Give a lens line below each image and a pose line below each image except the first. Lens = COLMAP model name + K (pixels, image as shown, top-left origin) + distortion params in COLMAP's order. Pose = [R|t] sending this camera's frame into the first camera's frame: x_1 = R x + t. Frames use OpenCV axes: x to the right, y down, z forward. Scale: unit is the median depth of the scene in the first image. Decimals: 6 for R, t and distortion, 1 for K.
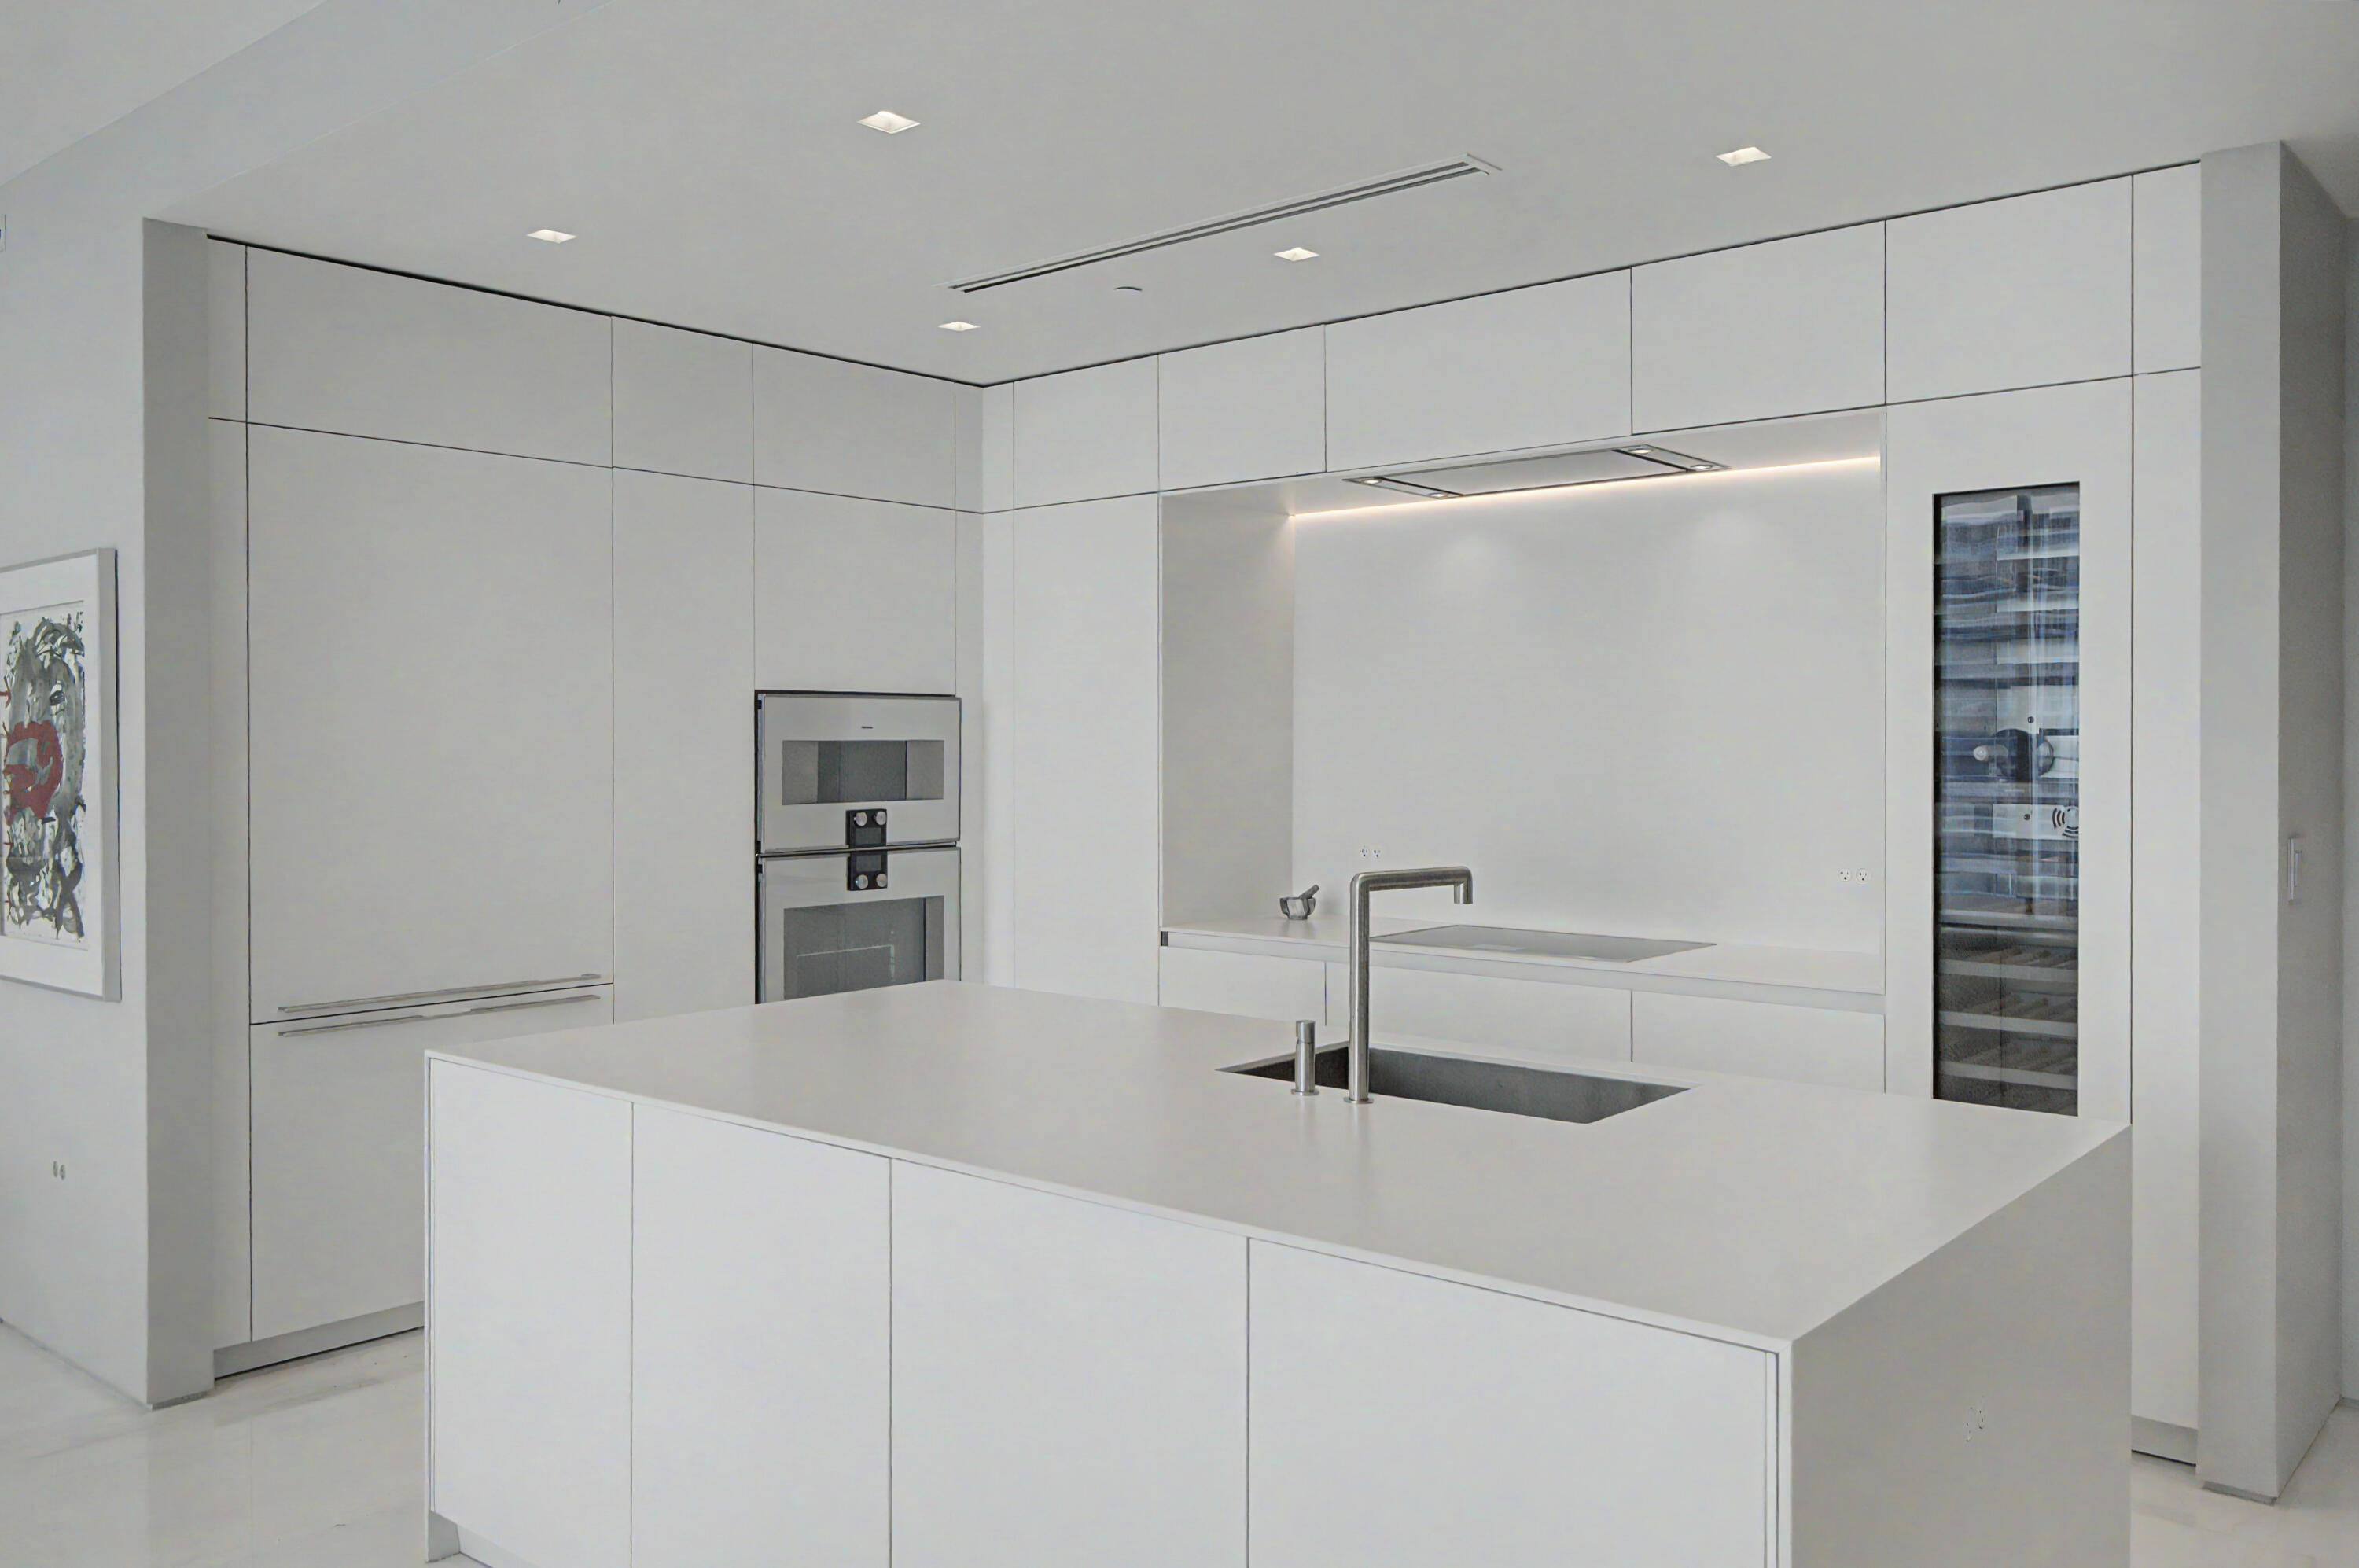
lens RADIAL K [[1849.7, 0, 1150.3], [0, 1849.7, 754.6], [0, 0, 1]] dist [-0.000034, 0.017364]
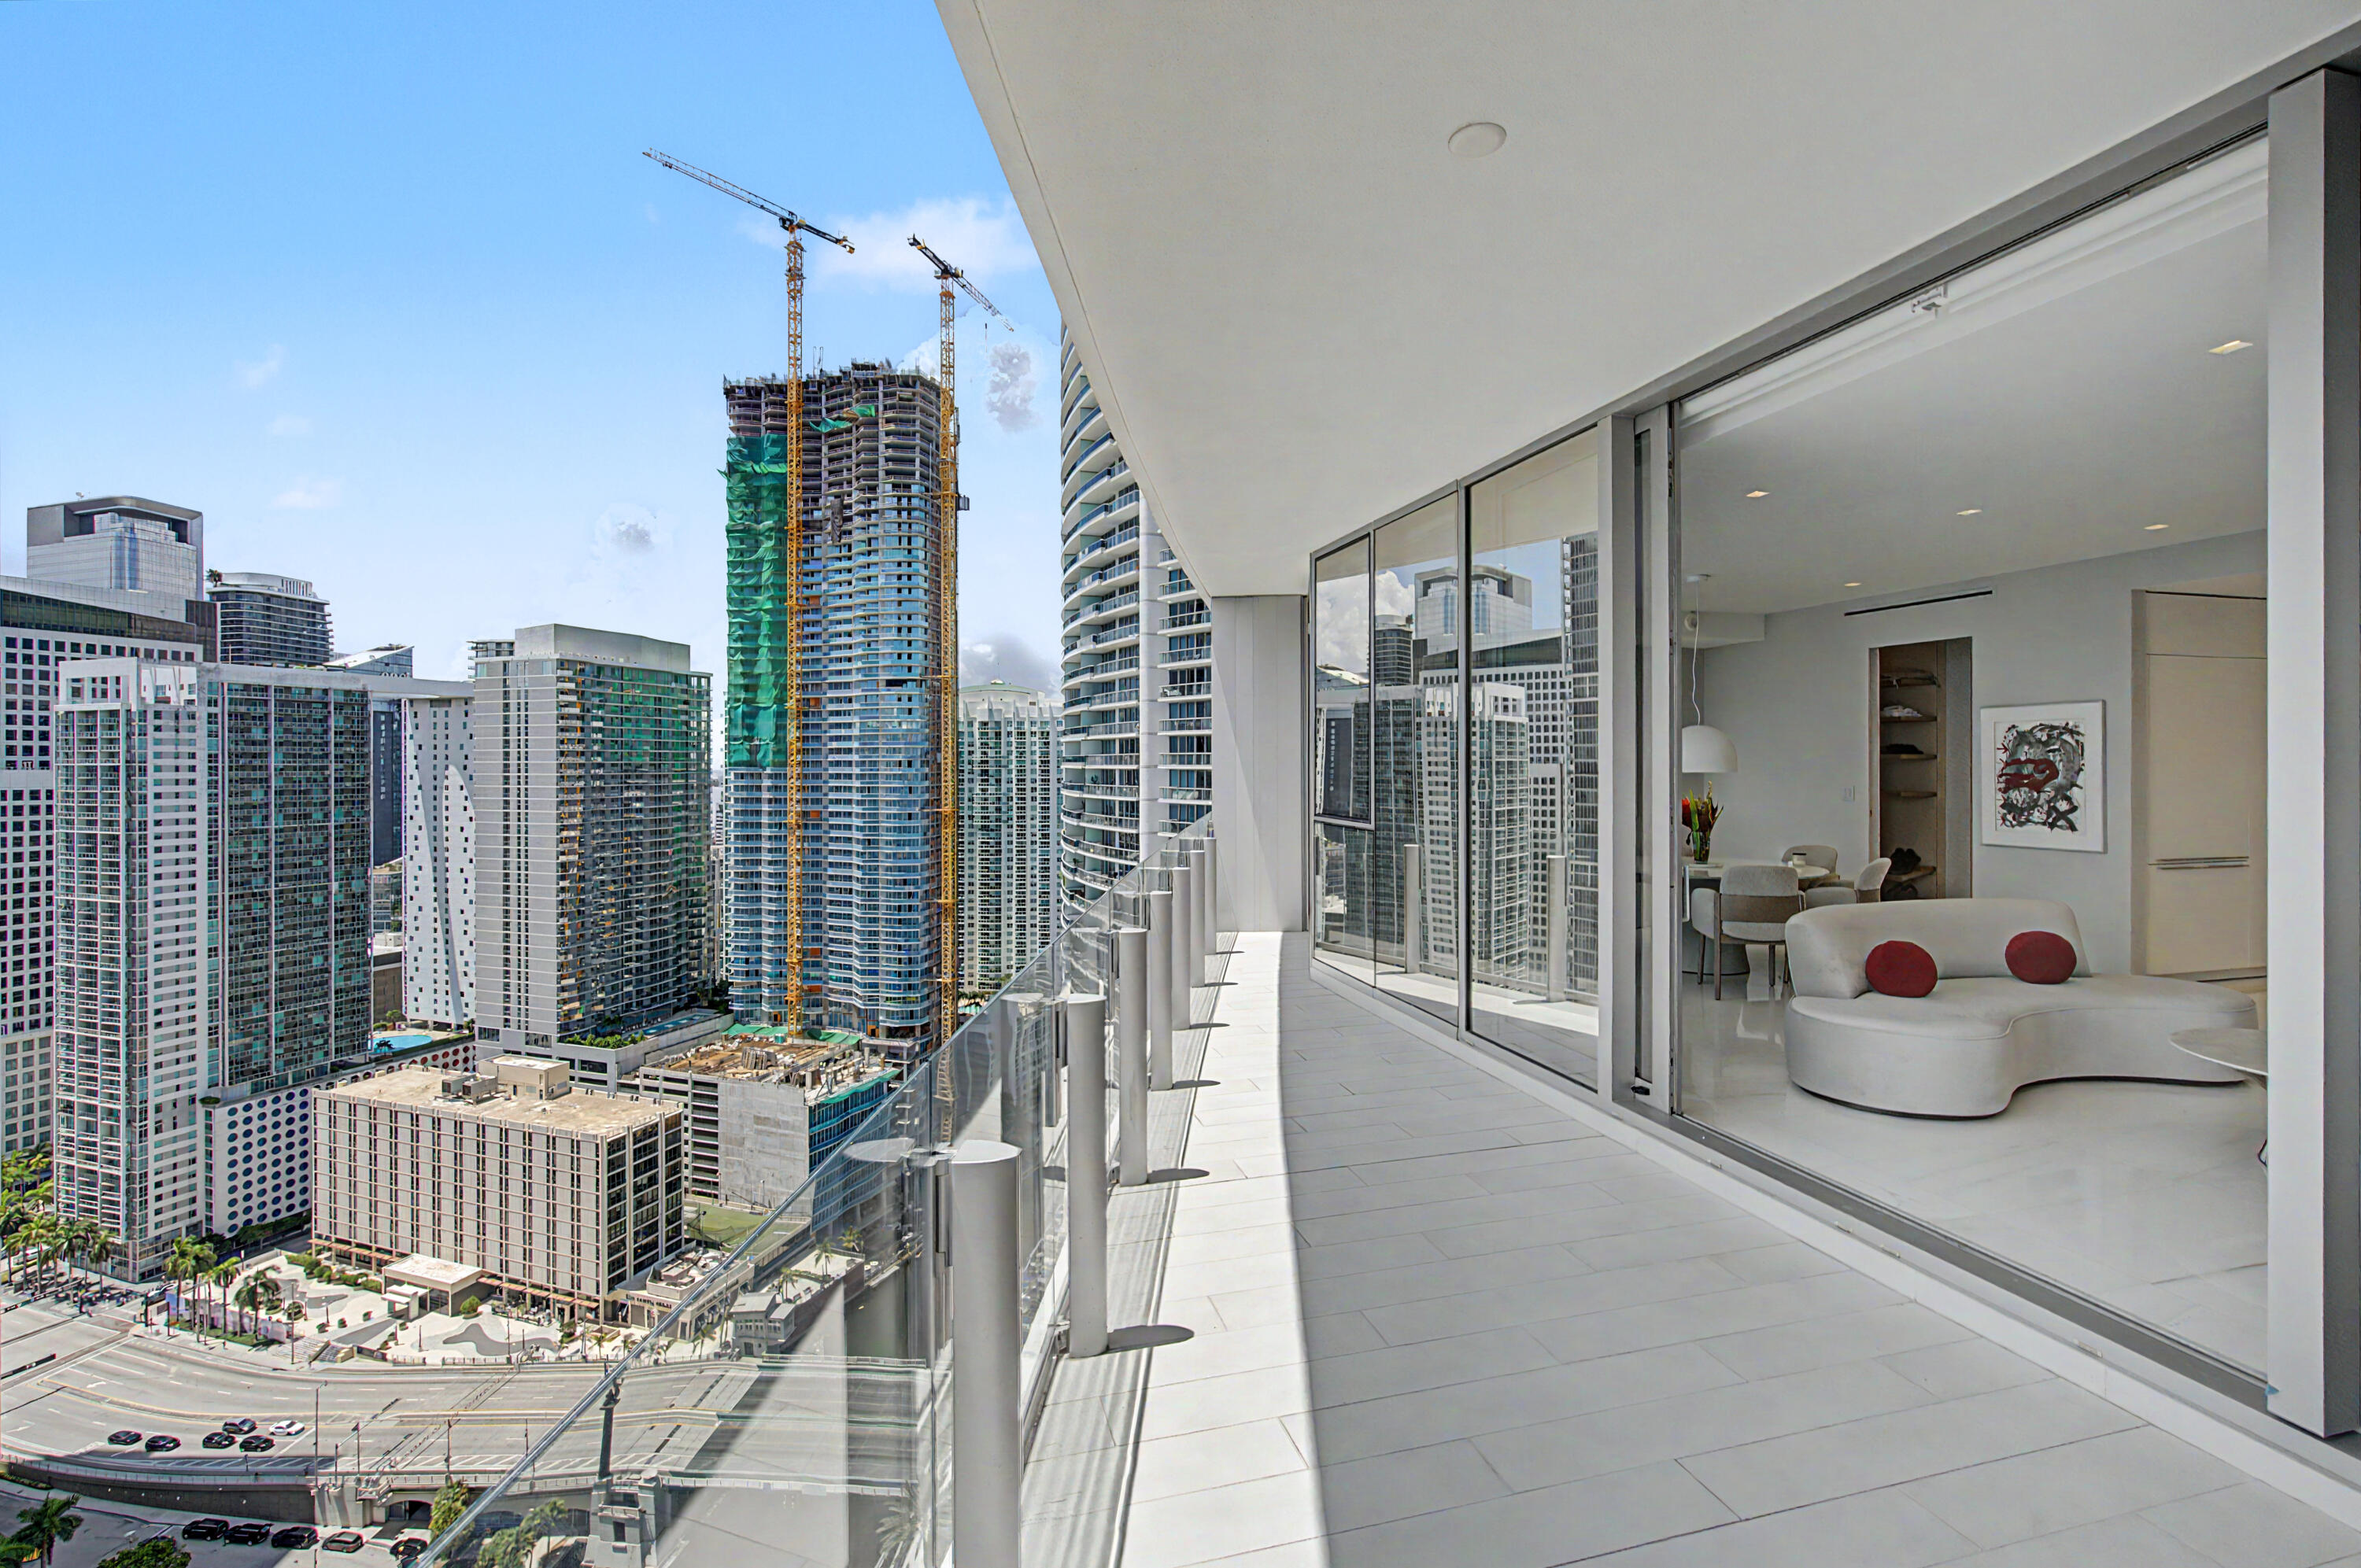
lens RADIAL K [[1028.5, 0, 1177.4], [0, 1028.5, 763.3], [0, 0, 1]] dist [-0.002405, 0.000956]
pose [[0.831615, 0.001899, -0.555349, -0.728008], [-0.004458, 0.999985, -0.003256, 0.001240], [0.555334, 0.005183, 0.831611, -0.985021]]
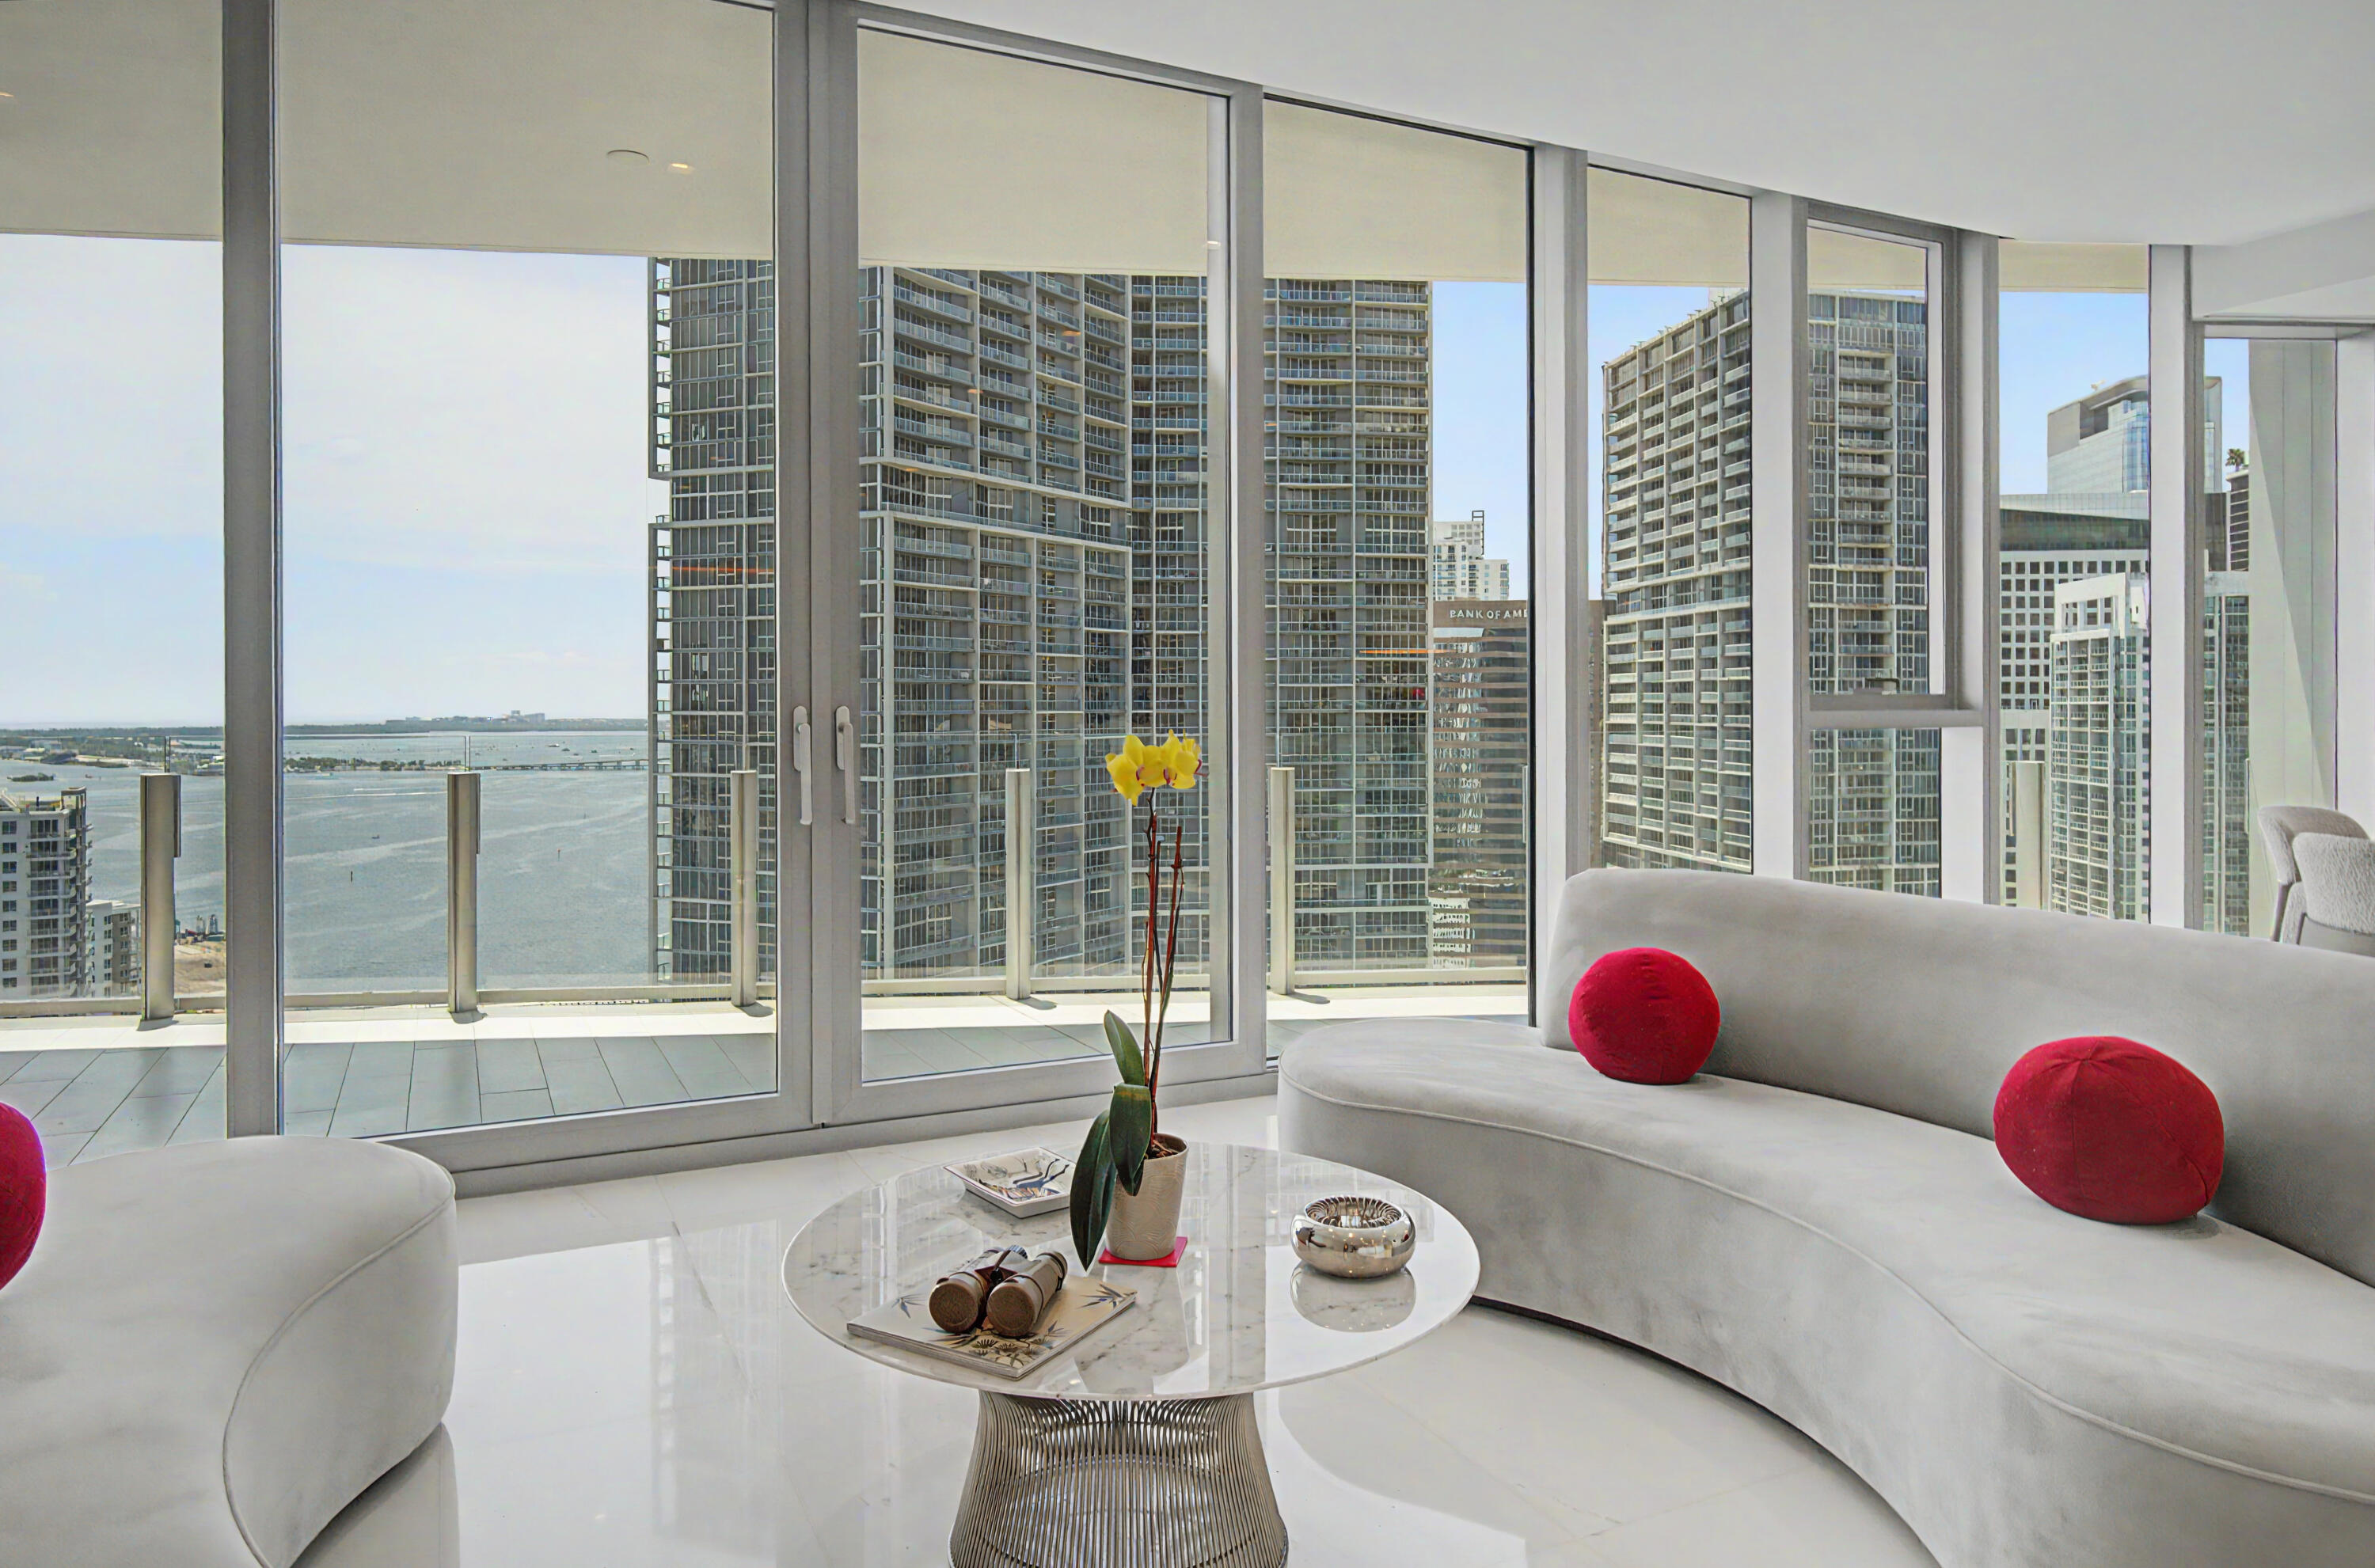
lens RADIAL K [[1510.5, 0, 1176.7], [0, 1510.5, 718.6], [0, 0, 1]] dist [-0.009769, 0.010486]
pose [[-0.378407, 0.011696, -0.925565, -0.068931], [-0.004874, 0.999881, 0.014628, 0.066112], [0.925626, 0.010047, -0.378305, 0.277554]]
